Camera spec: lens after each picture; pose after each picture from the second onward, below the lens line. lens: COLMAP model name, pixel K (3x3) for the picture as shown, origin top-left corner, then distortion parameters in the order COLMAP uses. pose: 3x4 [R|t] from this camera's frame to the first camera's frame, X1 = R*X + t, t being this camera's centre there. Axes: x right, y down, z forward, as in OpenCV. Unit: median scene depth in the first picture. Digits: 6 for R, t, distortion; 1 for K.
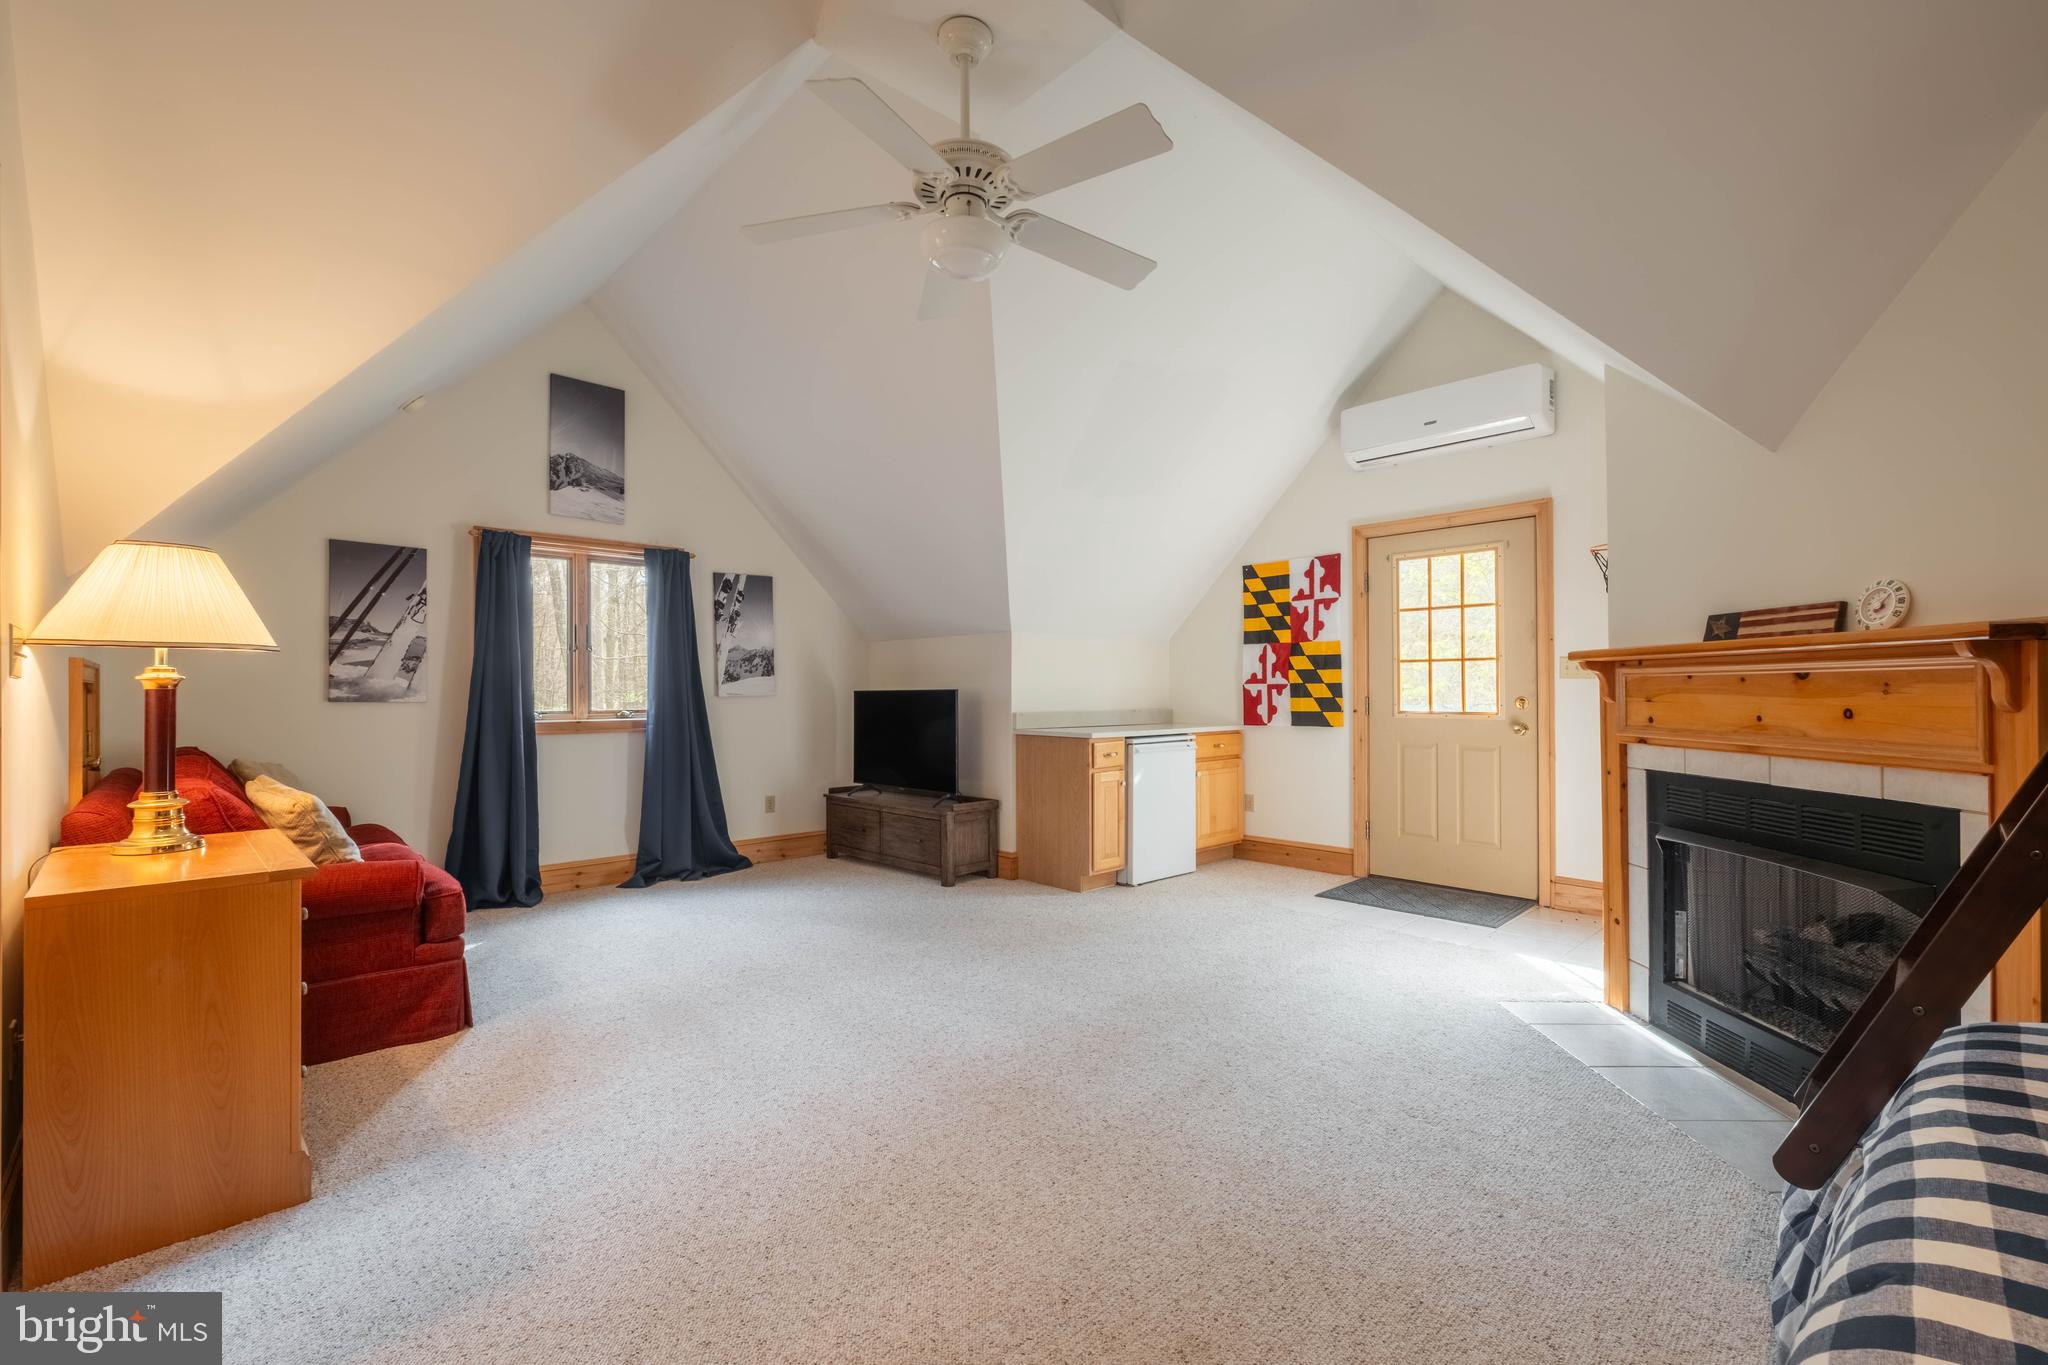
lens RADIAL K [[888.6, 0, 1023.1], [0, 888.6, 694.1], [0, 0, 1]] dist [-0.001441, -0.000613]
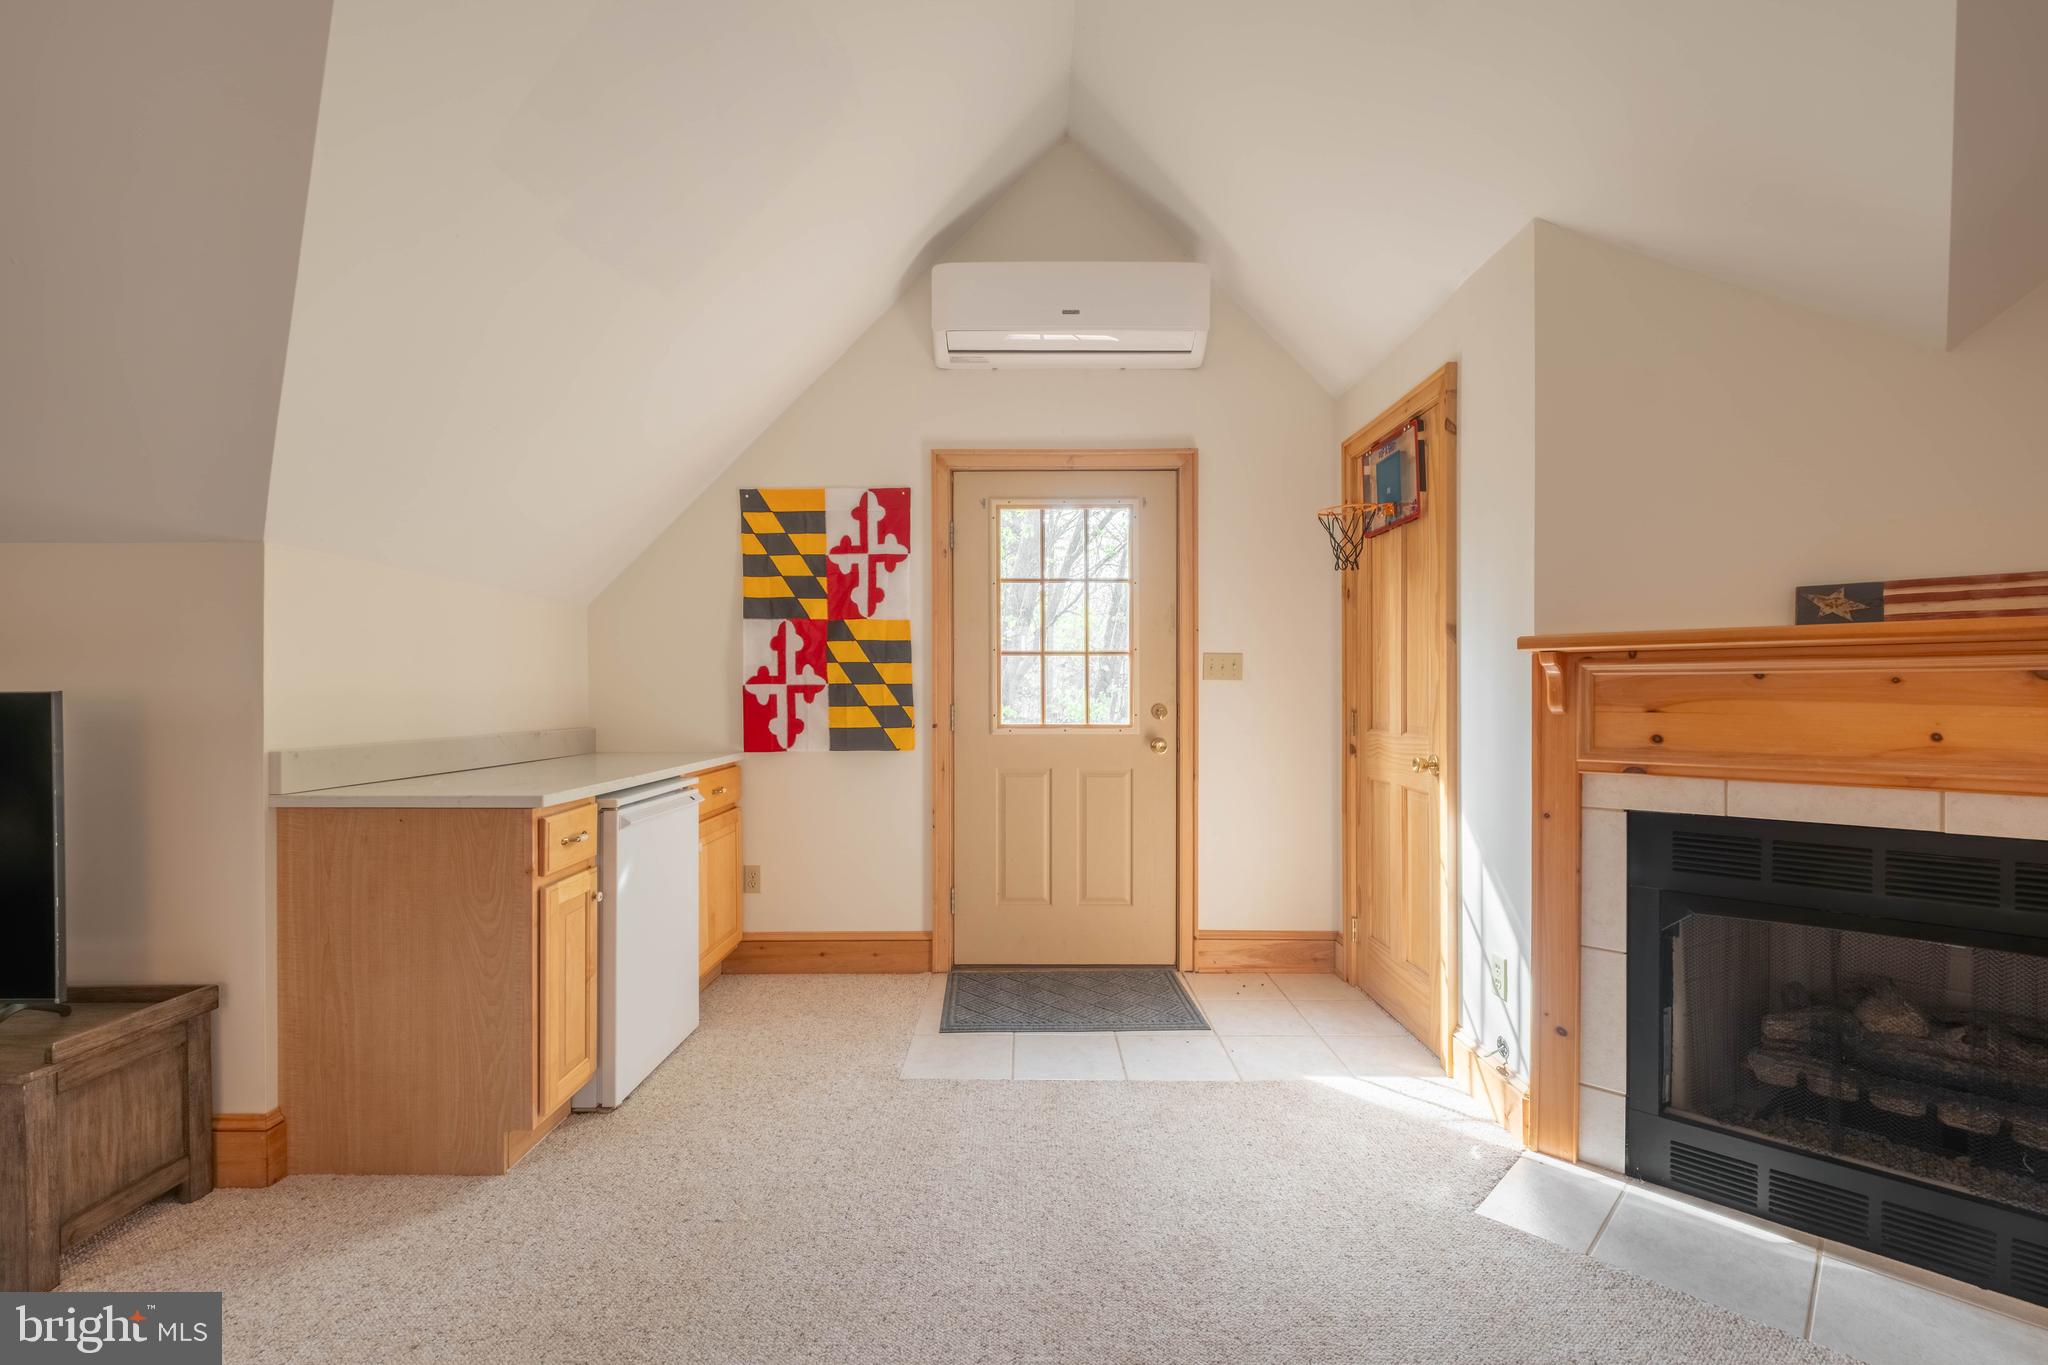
lens RADIAL K [[888.6, 0, 1023.1], [0, 888.6, 694.1], [0, 0, 1]] dist [-0.001441, -0.000613]
pose [[0.681673, -0.000169, 0.731657, -0.069557], [0.002971, 0.999992, -0.002538, -0.002849], [-0.731651, 0.003904, 0.681668, 0.484877]]
